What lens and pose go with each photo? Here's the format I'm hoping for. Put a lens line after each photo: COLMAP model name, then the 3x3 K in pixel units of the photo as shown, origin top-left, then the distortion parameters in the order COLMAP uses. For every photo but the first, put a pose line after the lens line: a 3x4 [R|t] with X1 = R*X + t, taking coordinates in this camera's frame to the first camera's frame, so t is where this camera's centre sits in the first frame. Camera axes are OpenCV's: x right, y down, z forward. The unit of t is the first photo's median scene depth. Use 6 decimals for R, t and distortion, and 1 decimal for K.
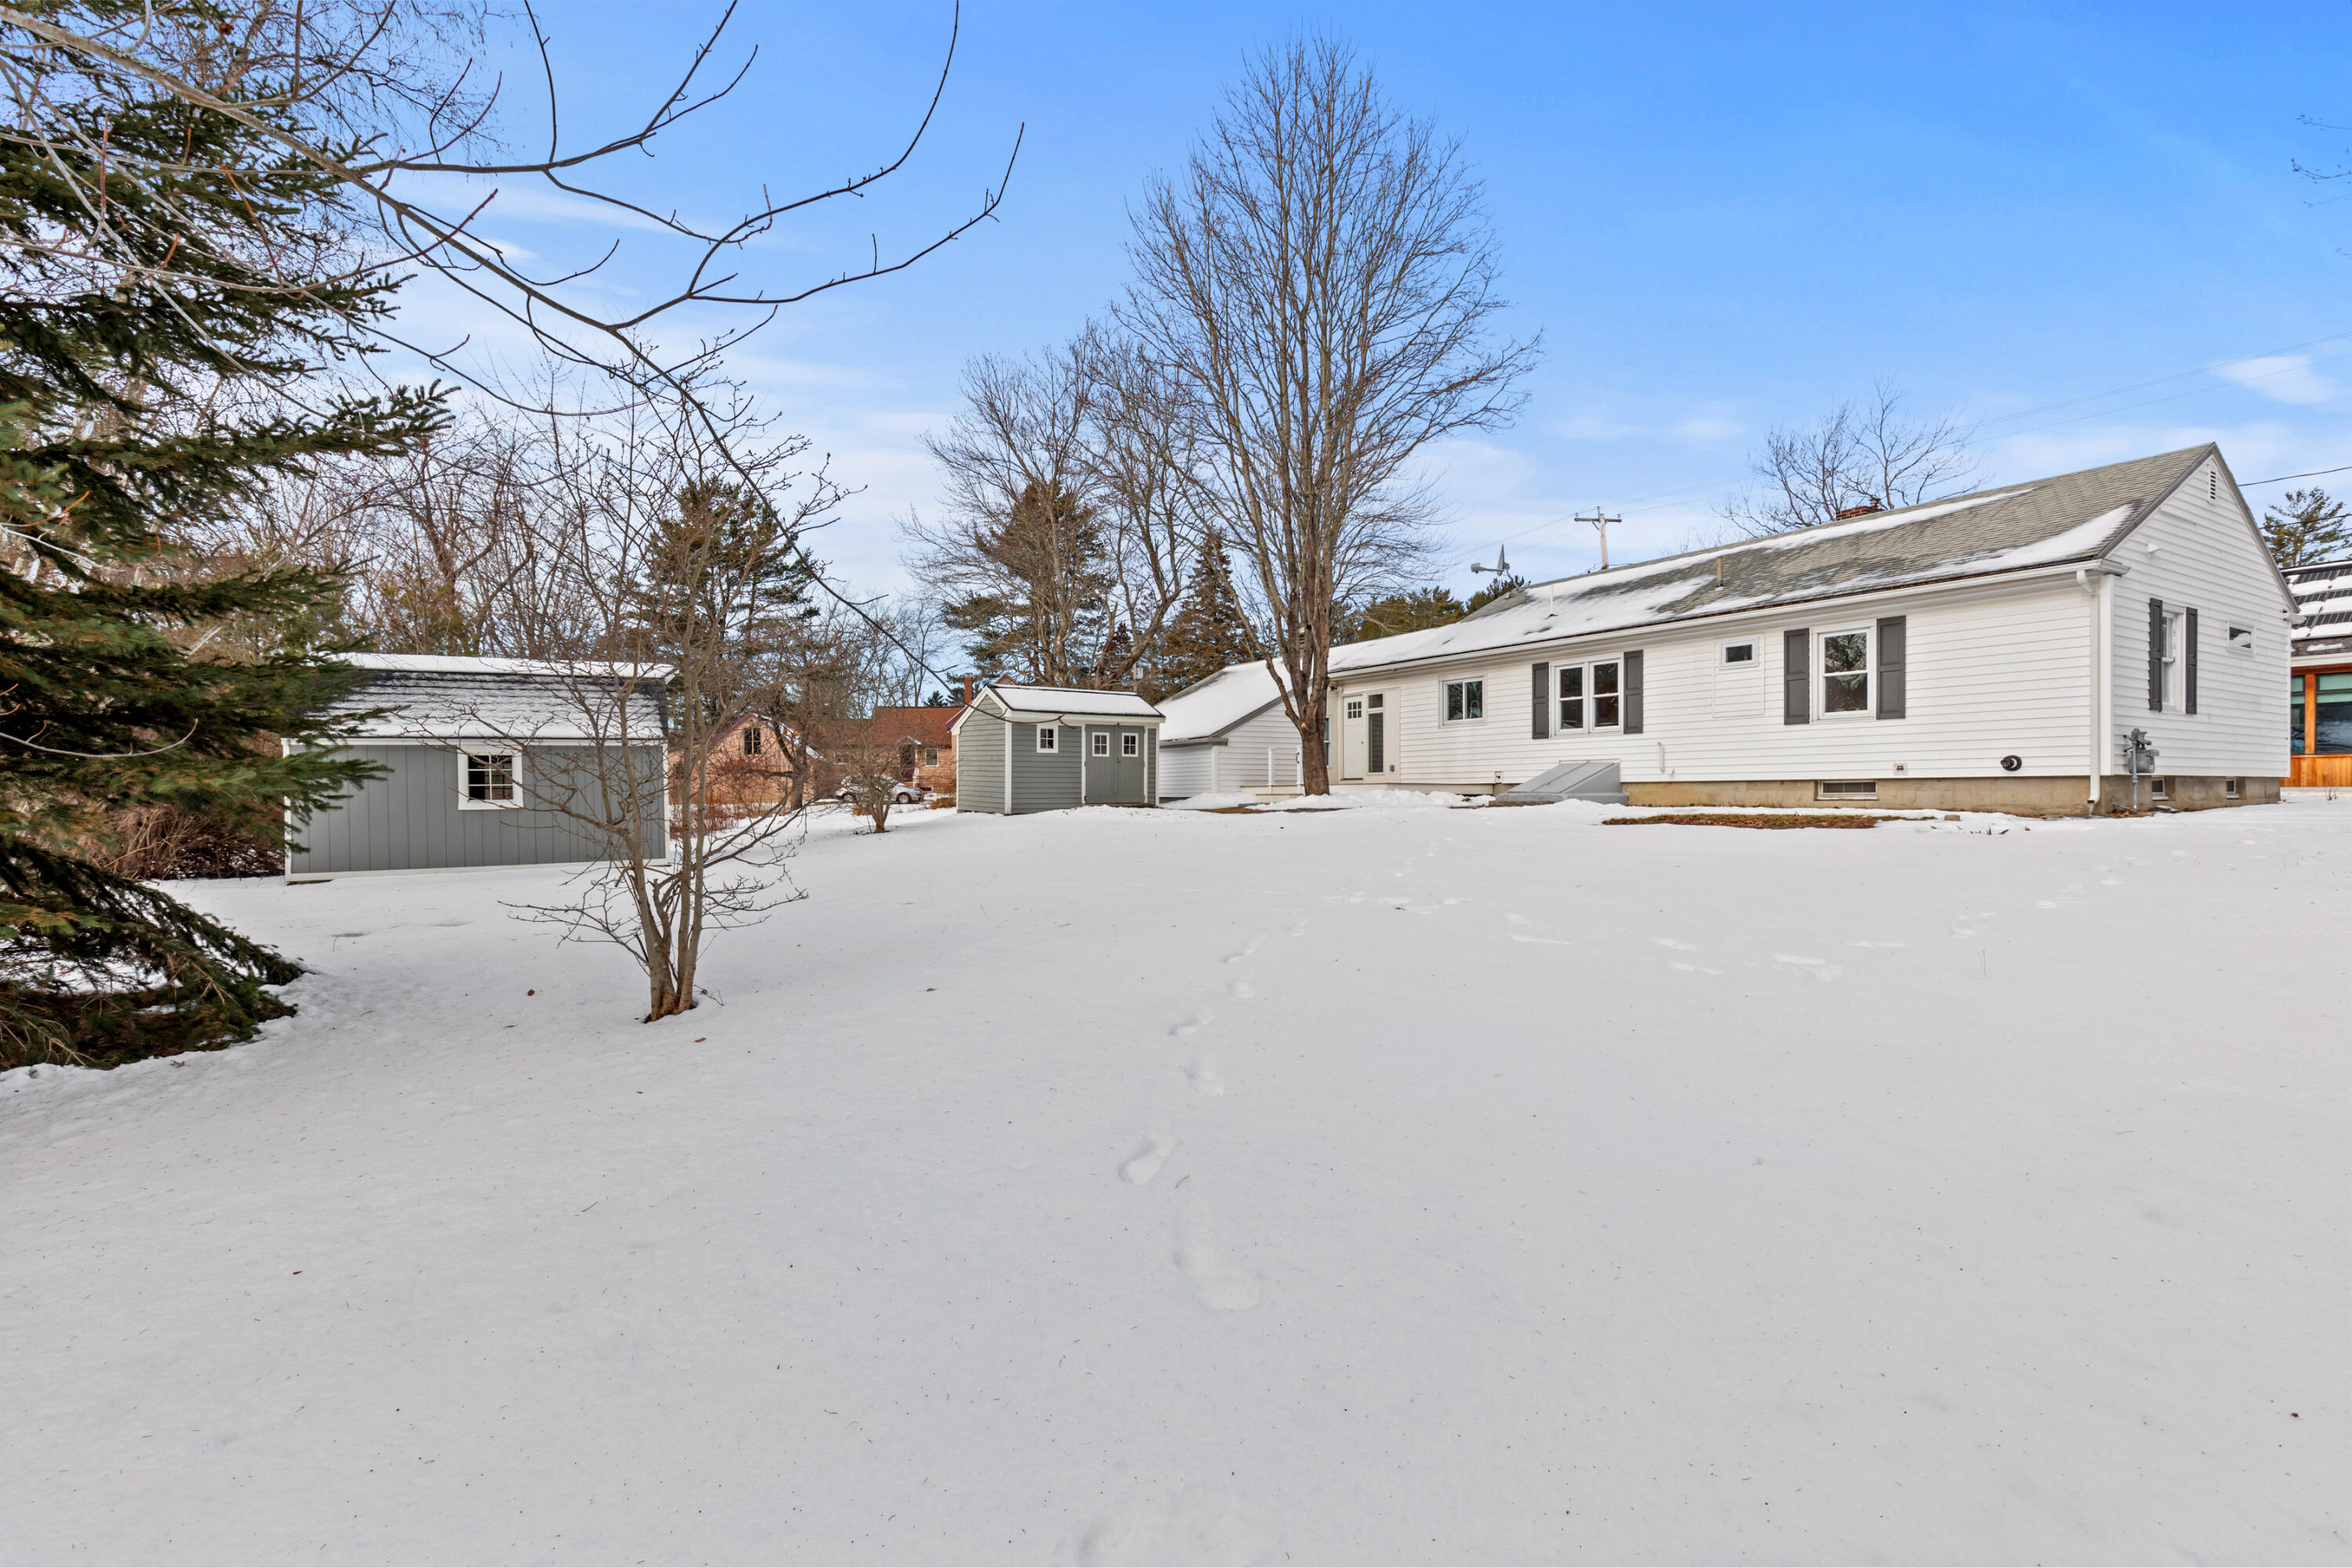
lens RADIAL K [[1046.4, 0, 1176.0], [0, 1046.4, 784.0], [0, 0, 1]] dist [0.004118, 0.000249]
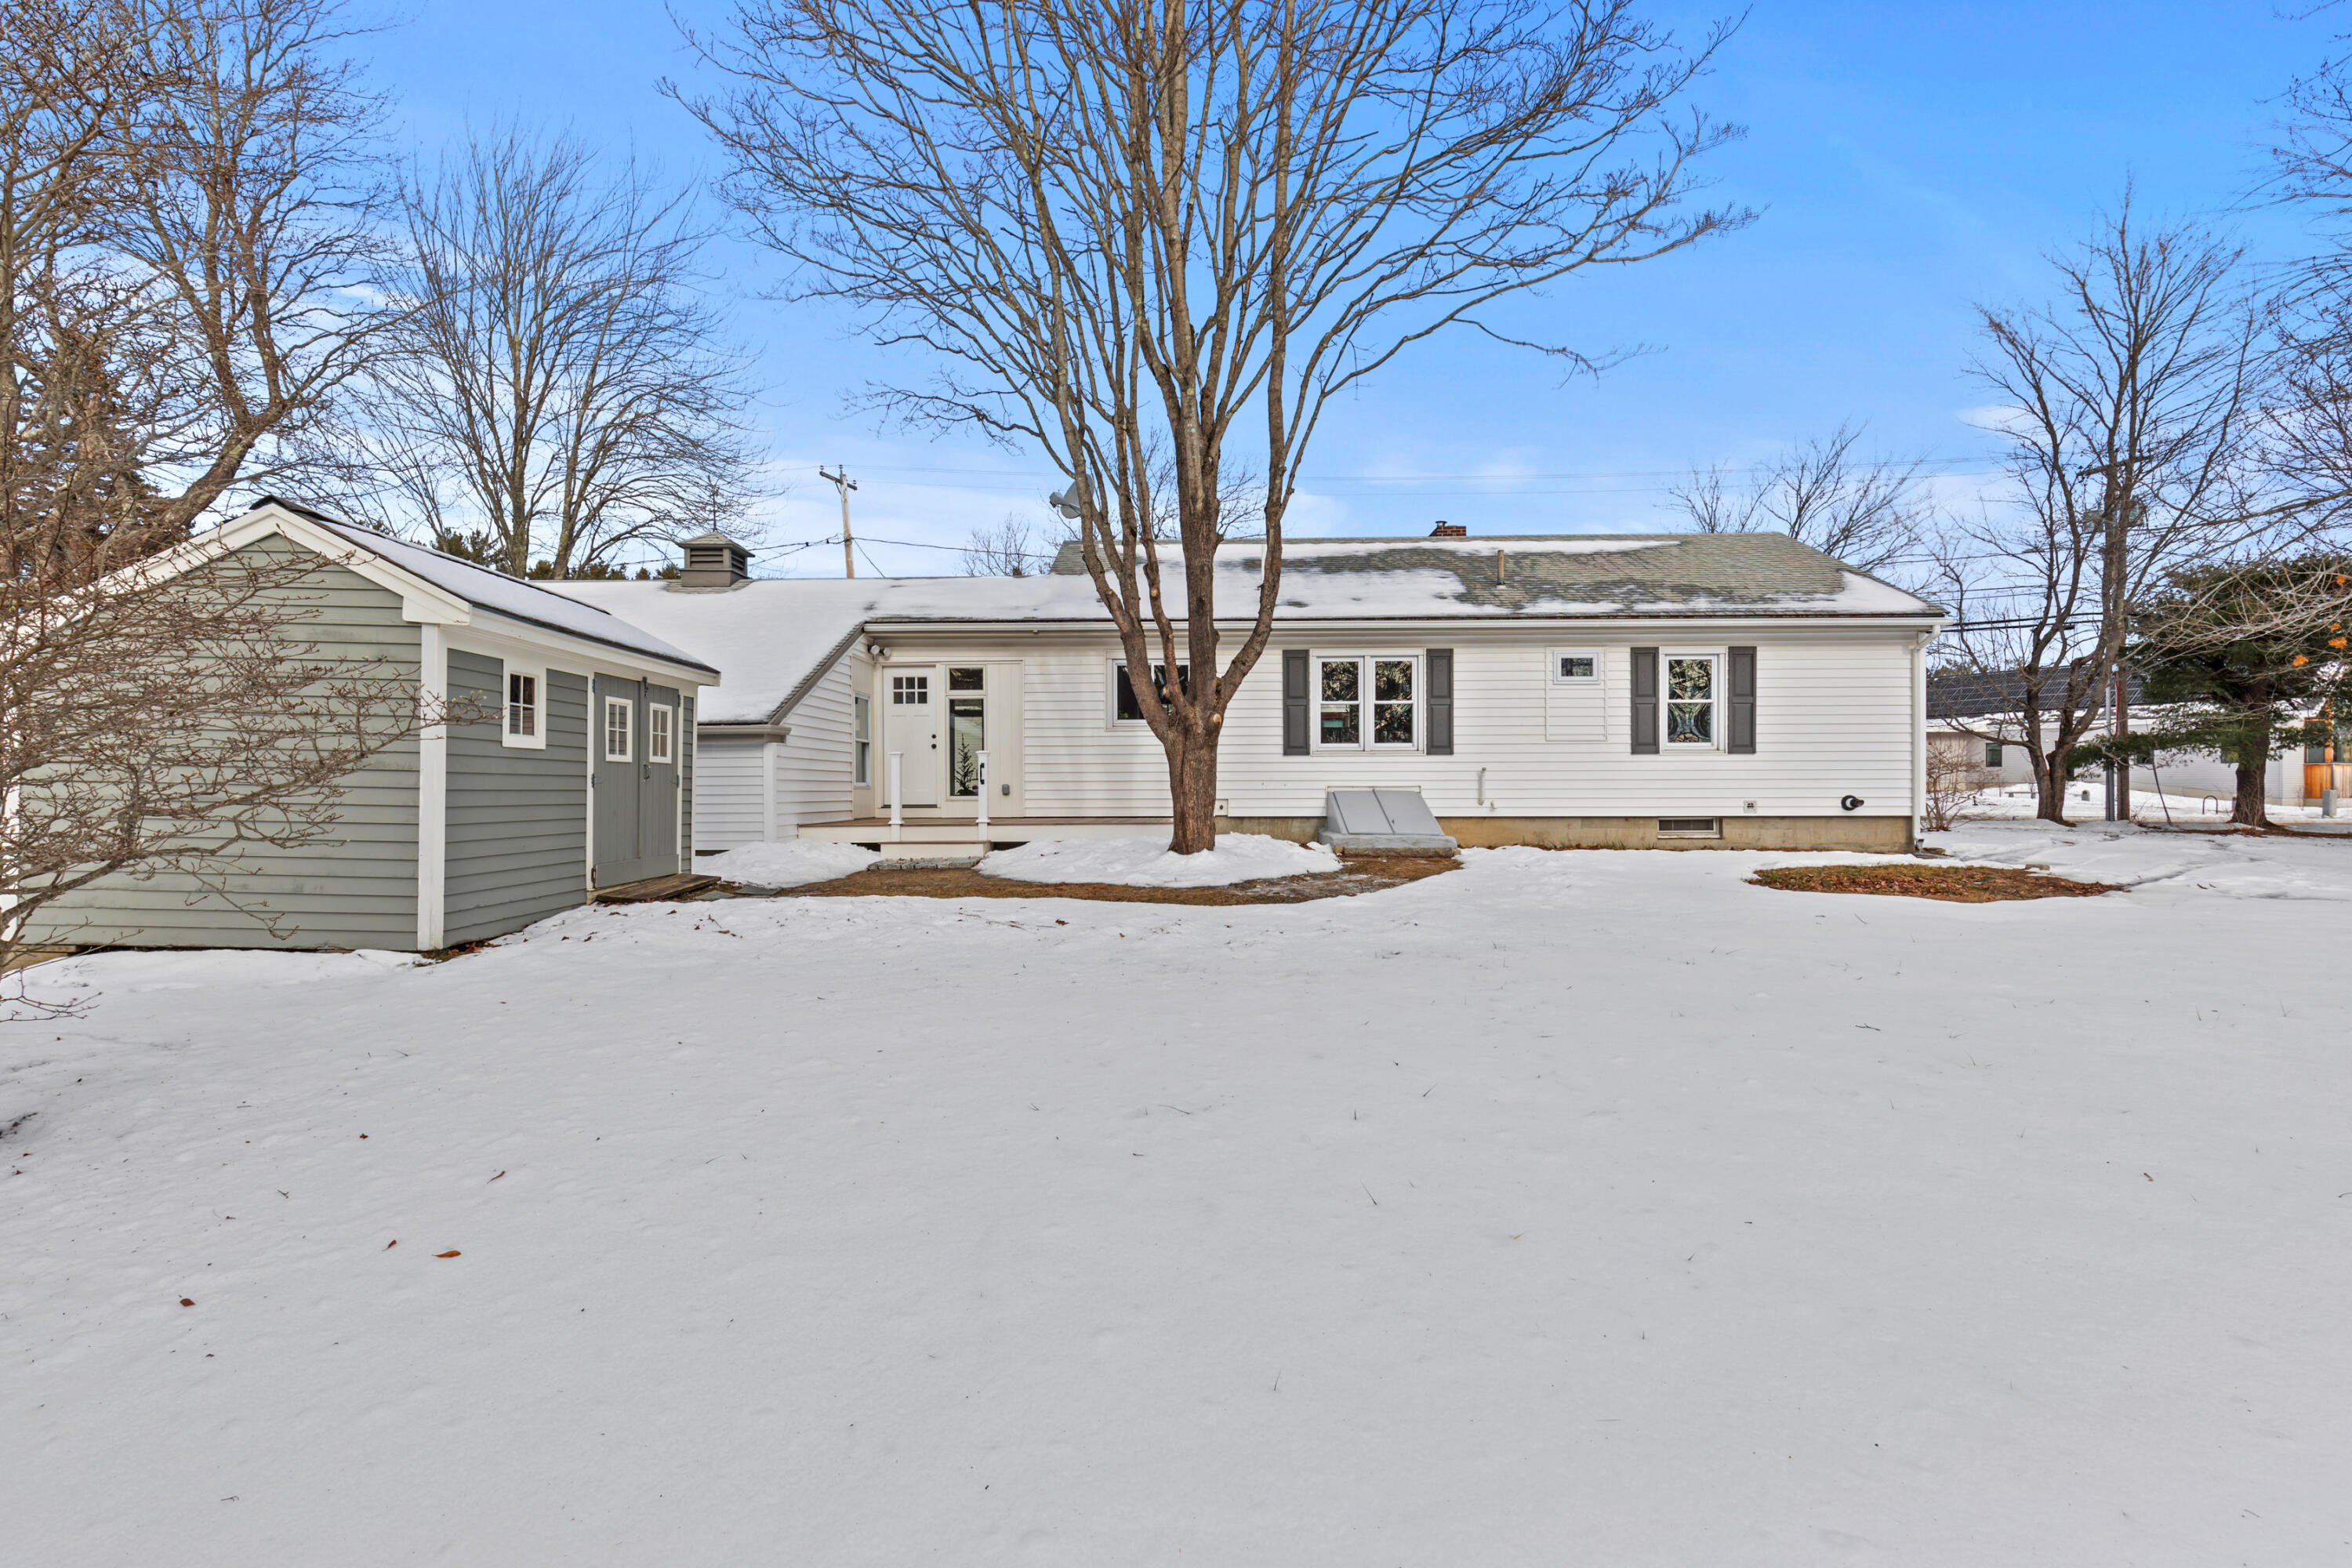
lens RADIAL K [[1046.4, 0, 1176.0], [0, 1046.4, 784.0], [0, 0, 1]] dist [0.004118, 0.000249]
pose [[0.555337, 0.008987, 0.831577, -0.356069], [-0.007097, 0.999956, -0.006067, -0.022899], [-0.831595, -0.002533, 0.555376, 0.817623]]
